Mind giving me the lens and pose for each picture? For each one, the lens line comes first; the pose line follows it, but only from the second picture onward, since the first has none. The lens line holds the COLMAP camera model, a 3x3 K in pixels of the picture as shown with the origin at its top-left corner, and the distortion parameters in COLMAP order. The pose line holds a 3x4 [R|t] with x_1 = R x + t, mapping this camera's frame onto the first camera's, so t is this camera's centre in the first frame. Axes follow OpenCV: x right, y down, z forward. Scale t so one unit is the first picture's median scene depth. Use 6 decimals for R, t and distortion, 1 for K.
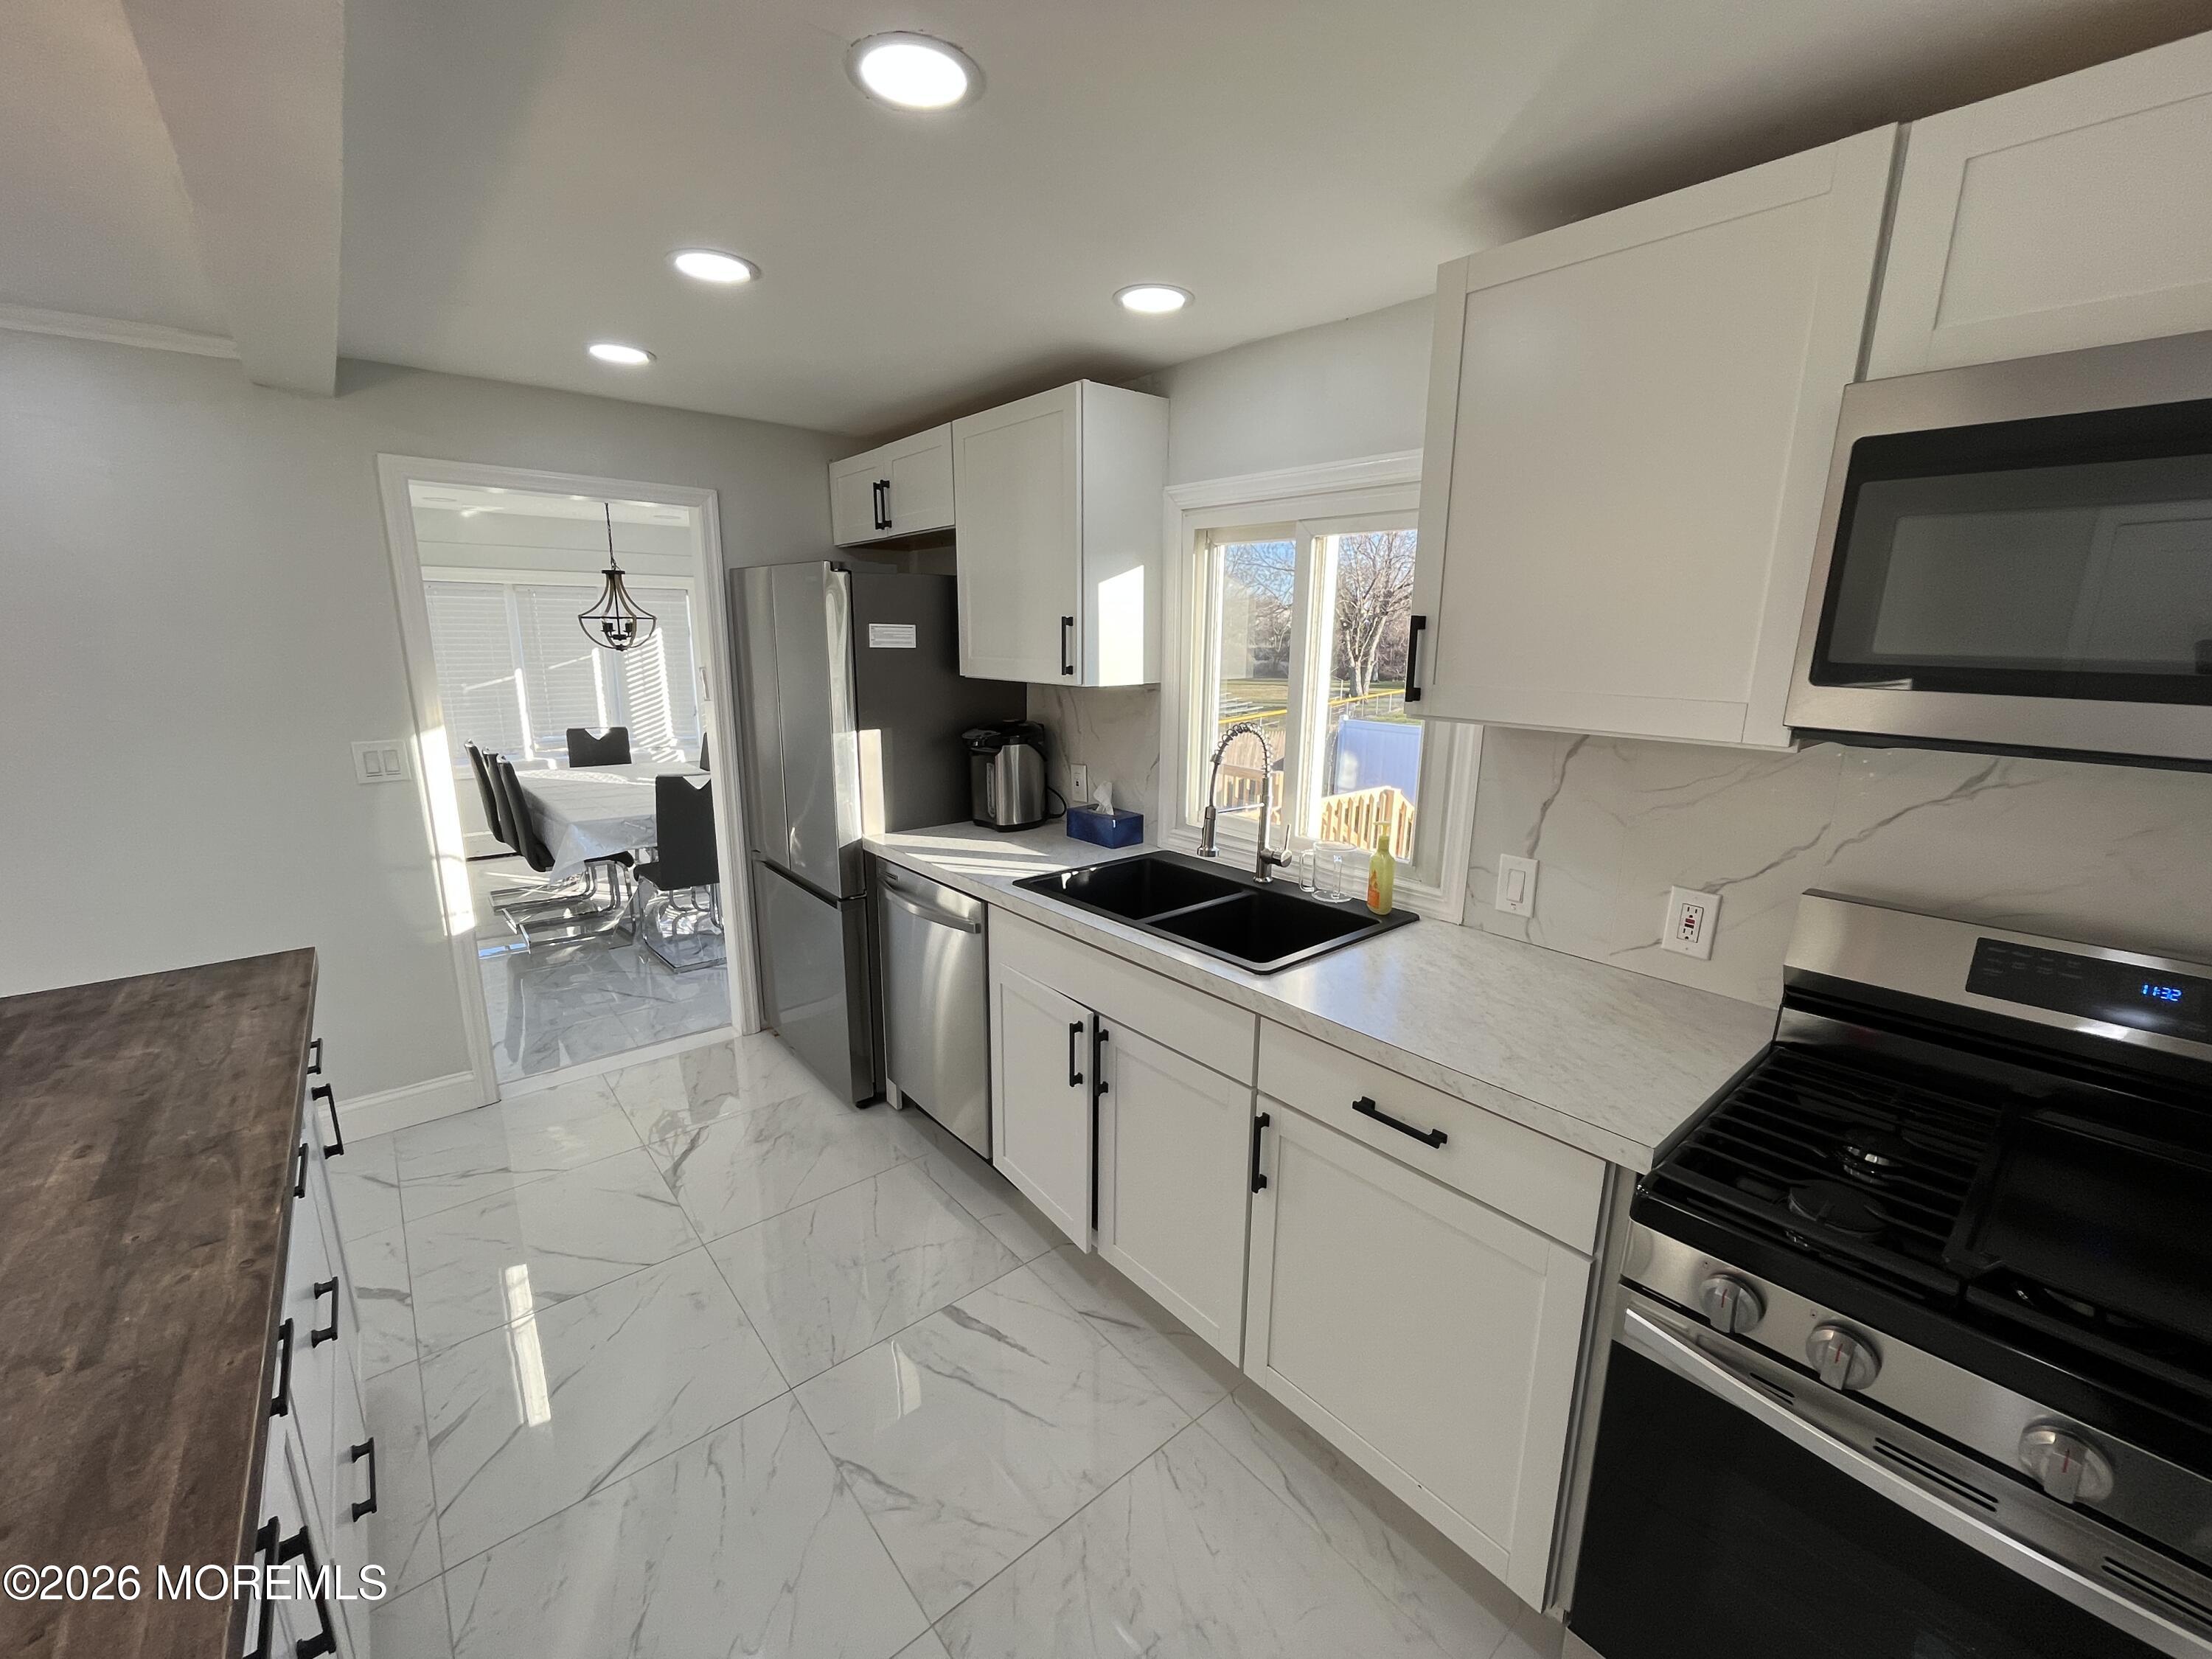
lens RADIAL K [[896.7, 0, 1096.9], [0, 896.7, 833.0], [0, 0, 1]] dist [-0.003605, -0.000551]
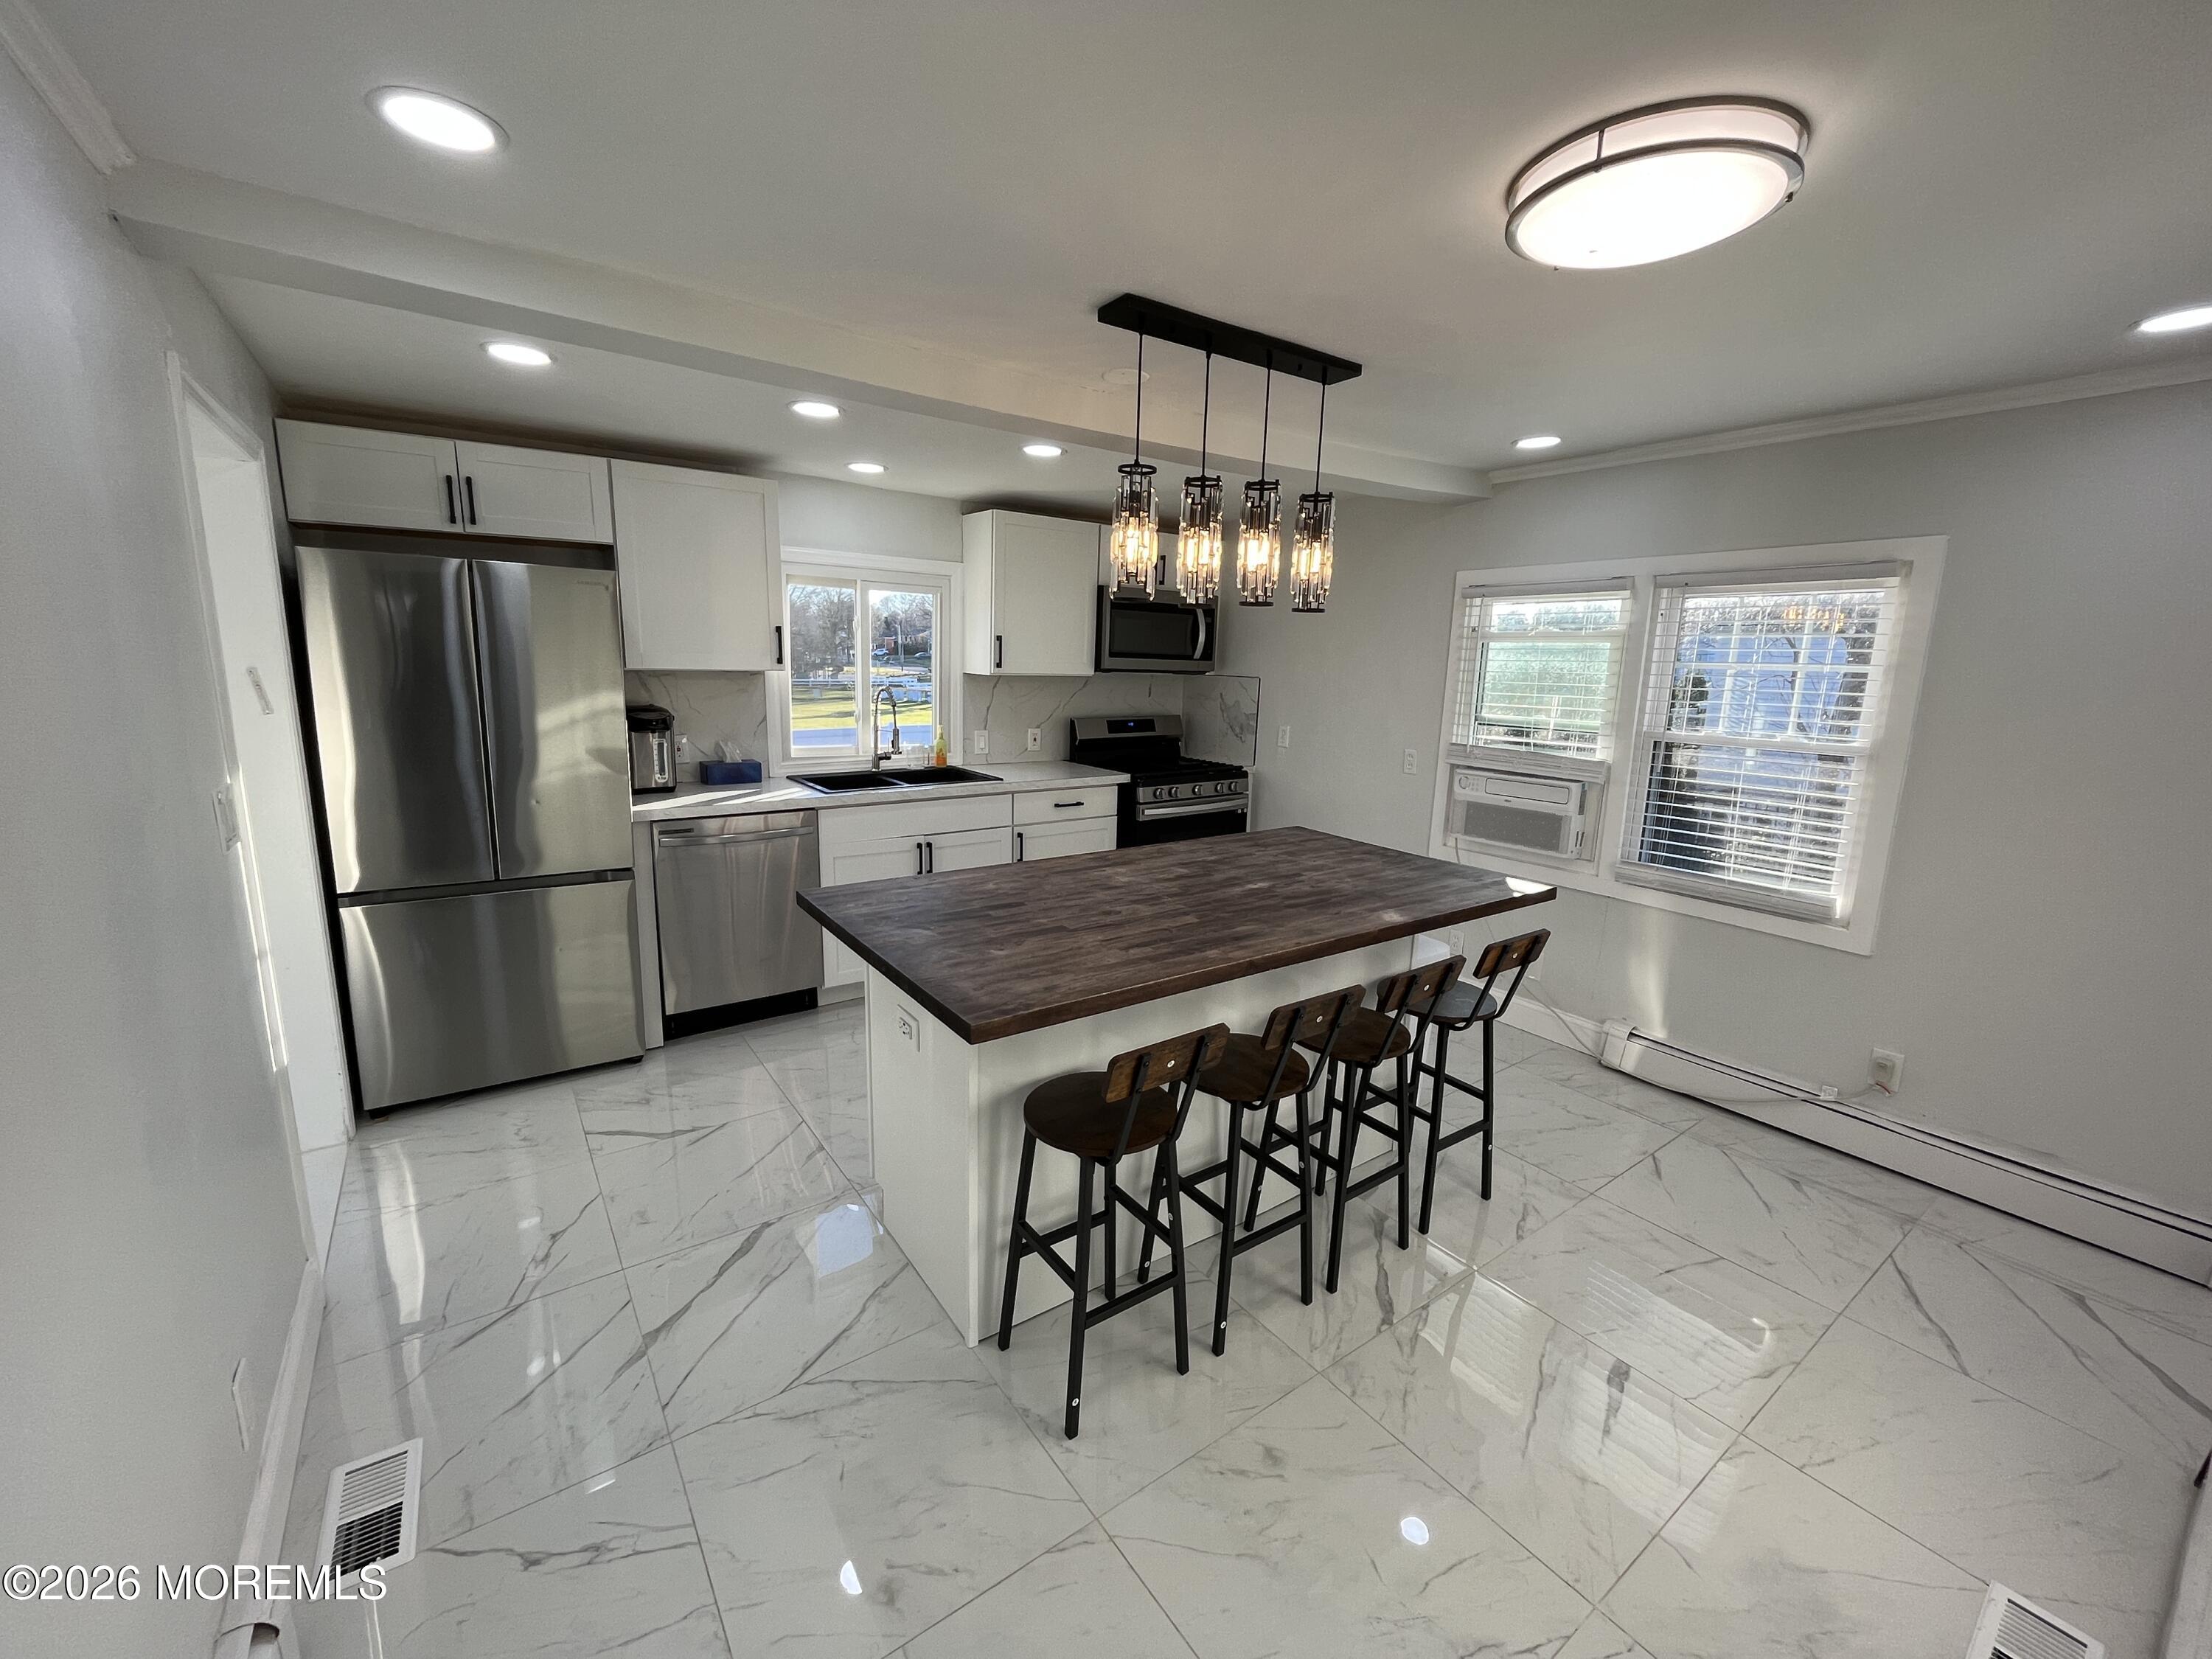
lens RADIAL K [[896.7, 0, 1107.6], [0, 896.7, 834.7], [0, 0, 1]] dist [-0.003605, -0.000551]
pose [[0.070406, -0.204702, 0.976289, -1.835262], [0.192870, 0.963043, 0.188016, -0.087125], [-0.978695, 0.175059, 0.107285, 0.394506]]
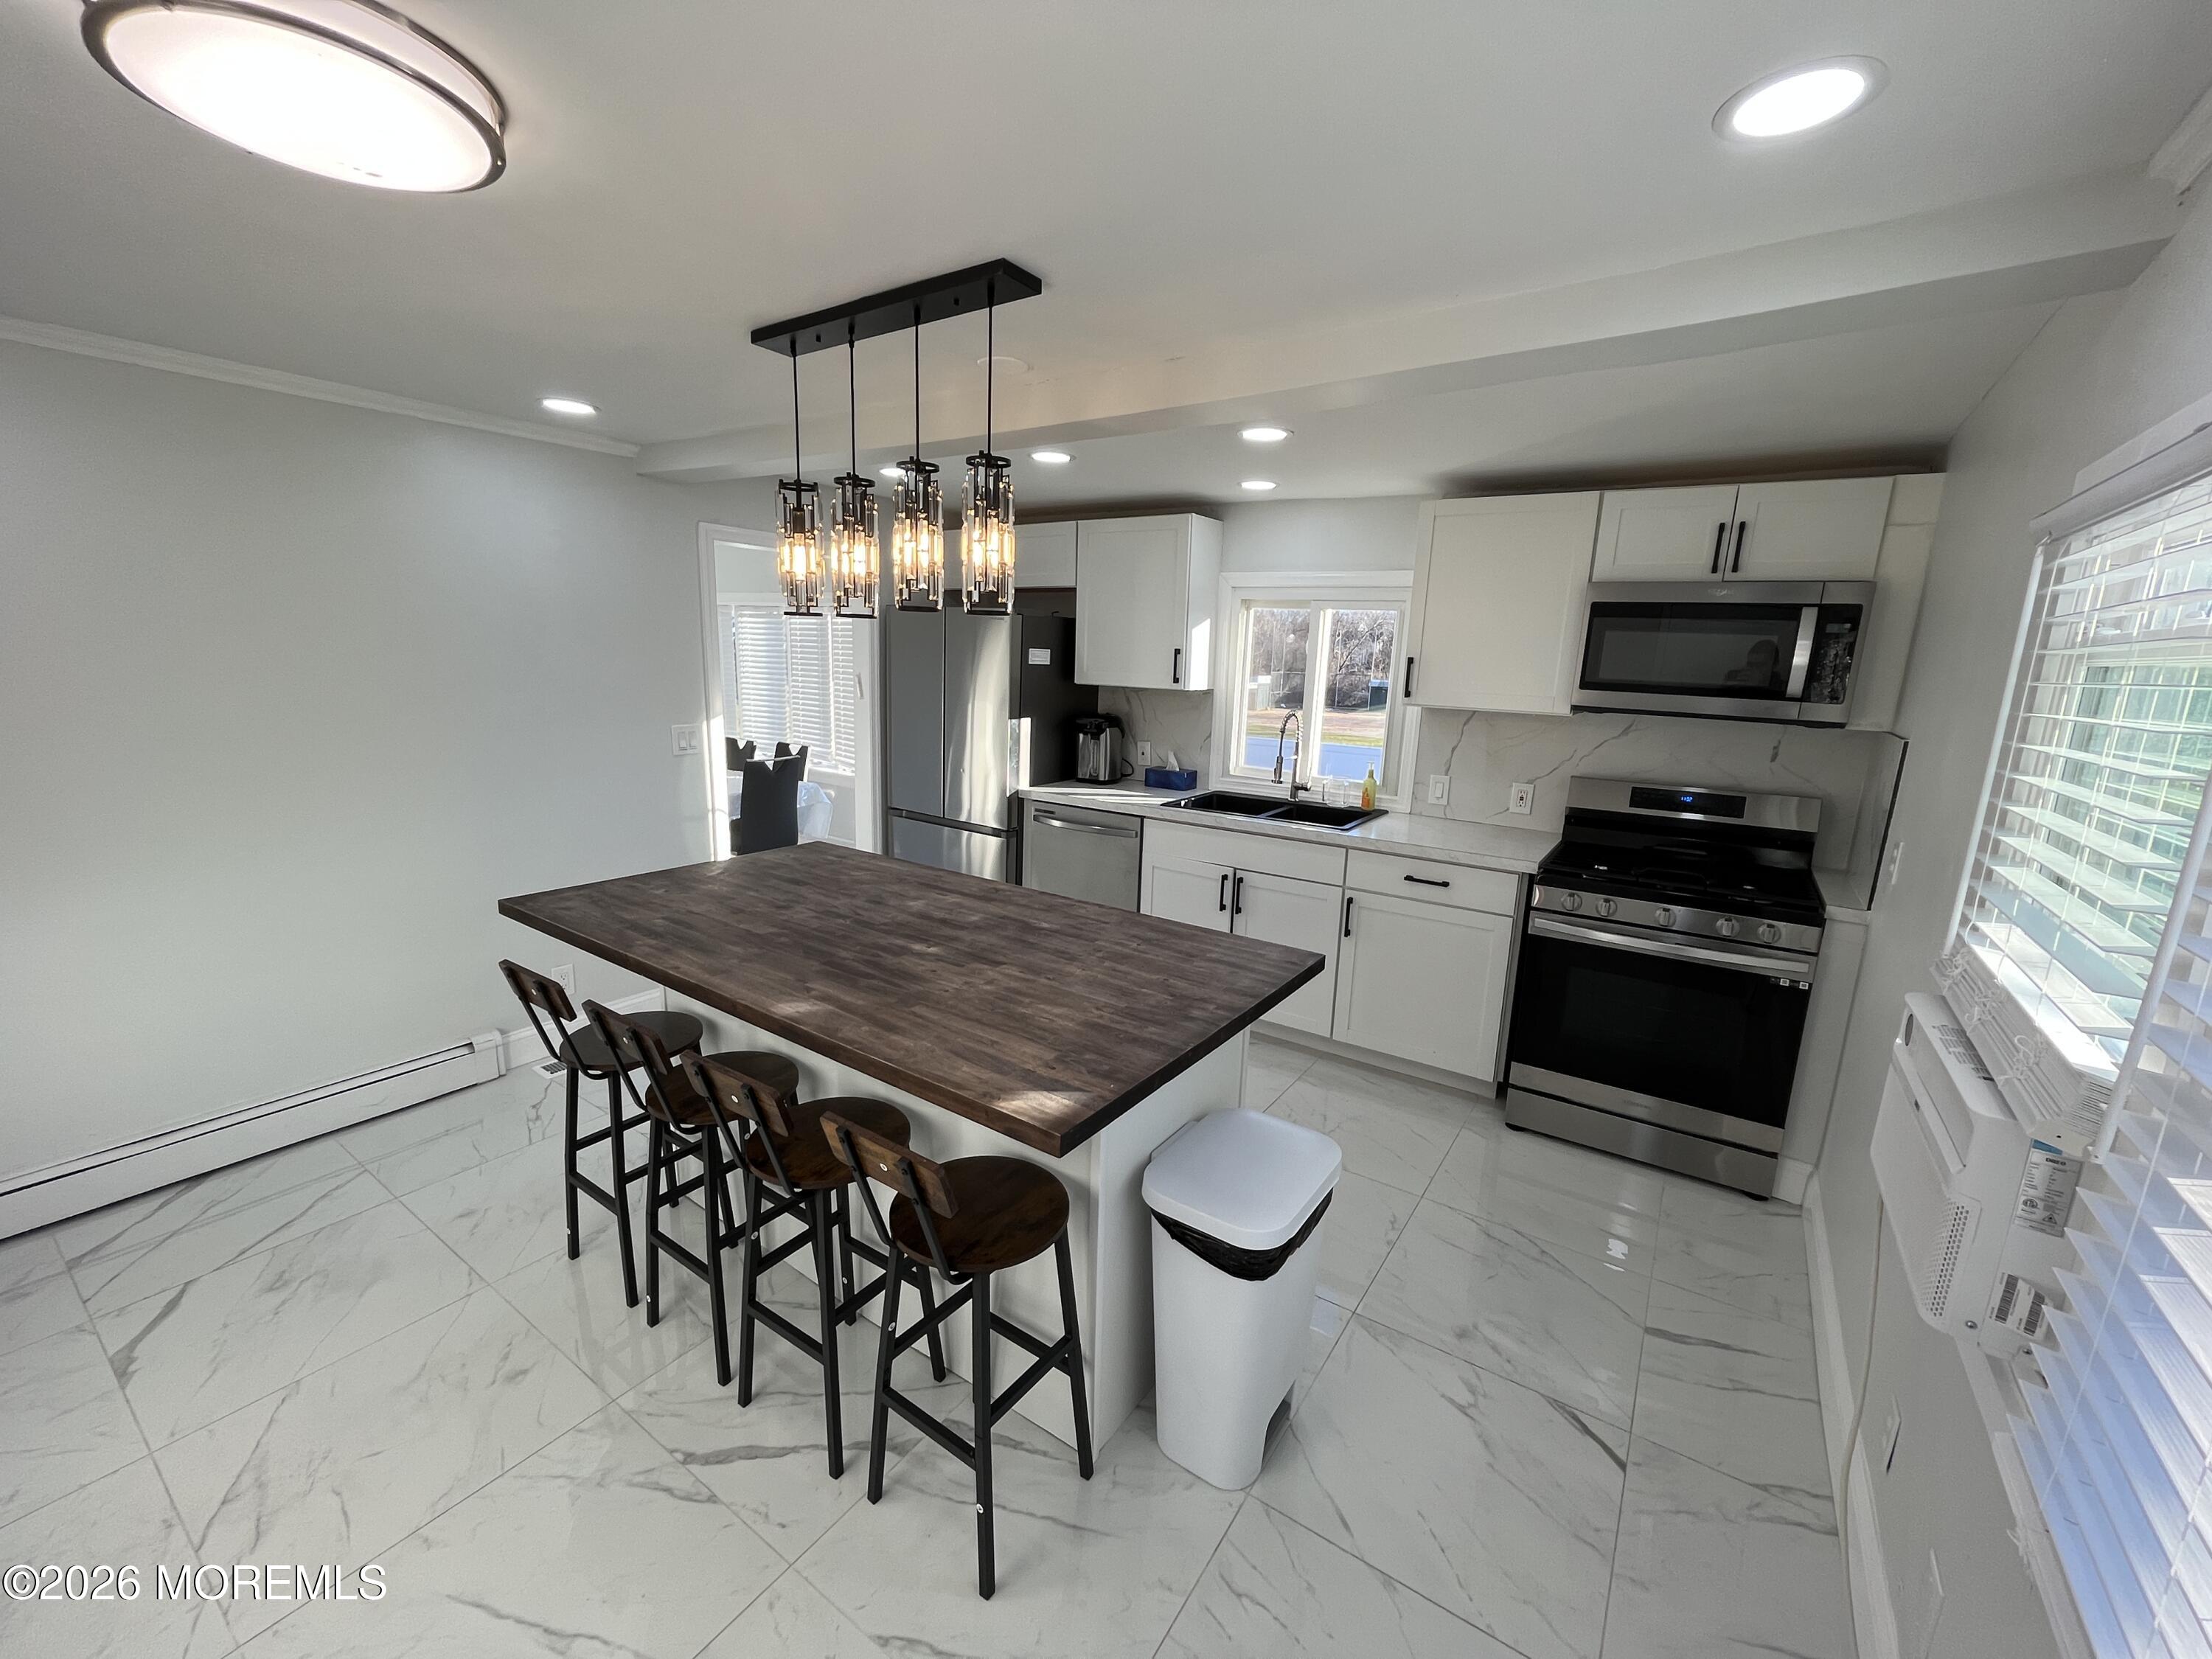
lens RADIAL K [[896.7, 0, 1098.7], [0, 896.7, 832.9], [0, 0, 1]] dist [-0.003605, -0.000551]
pose [[0.963106, -0.033489, 0.267029, -0.738170], [0.036974, 0.999284, -0.008030, 0.130482], [-0.266569, 0.017607, 0.963655, -0.669166]]
